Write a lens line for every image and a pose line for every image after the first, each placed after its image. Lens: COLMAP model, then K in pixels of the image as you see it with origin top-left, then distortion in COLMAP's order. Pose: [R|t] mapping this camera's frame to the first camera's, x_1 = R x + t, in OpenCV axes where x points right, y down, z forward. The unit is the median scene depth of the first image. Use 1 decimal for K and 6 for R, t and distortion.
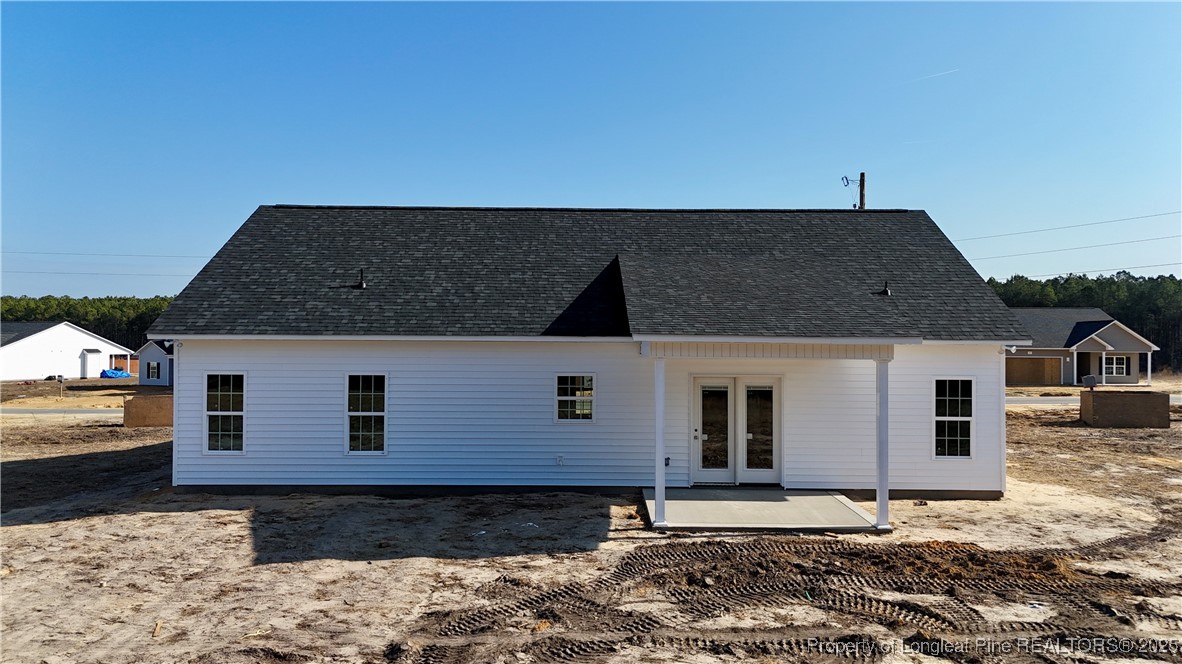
lens RADIAL K [[944.7, 0, 591.0], [0, 944.7, 332.0], [0, 0, 1]] dist [0.044915, -0.013980]
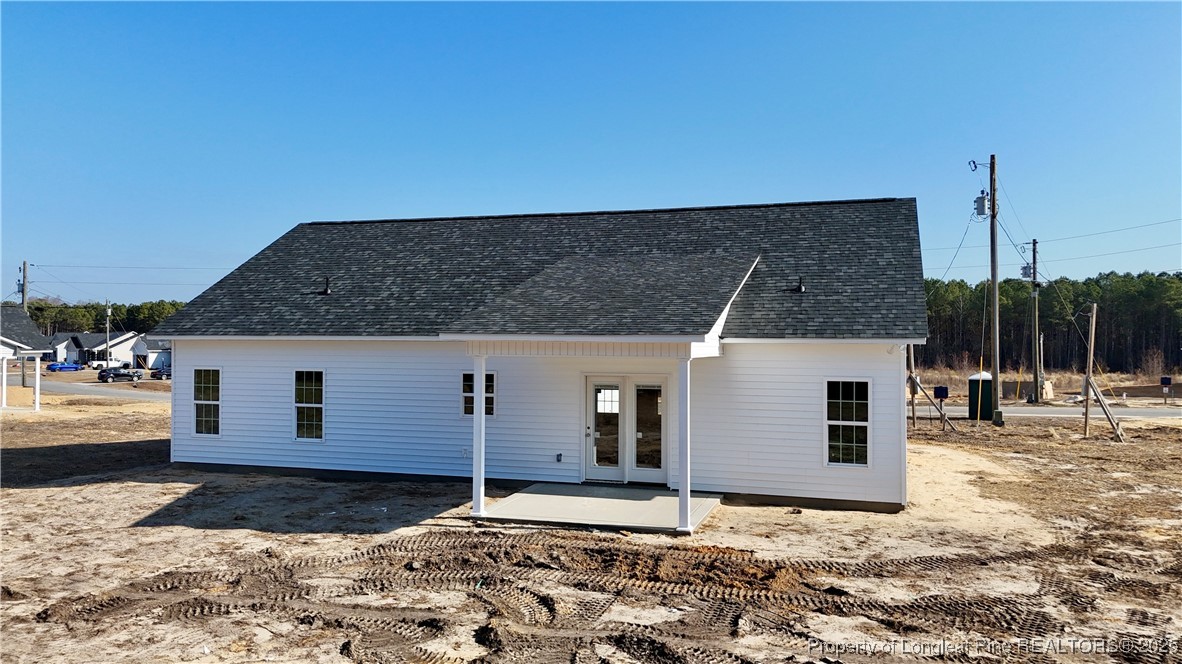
lens RADIAL K [[944.7, 0, 591.0], [0, 944.7, 332.0], [0, 0, 1]] dist [0.044915, -0.013980]
pose [[0.945009, -0.004818, -0.327009, 0.450843], [0.003450, 0.999983, -0.004764, 0.005626], [0.327026, 0.003374, 0.945009, 0.041428]]
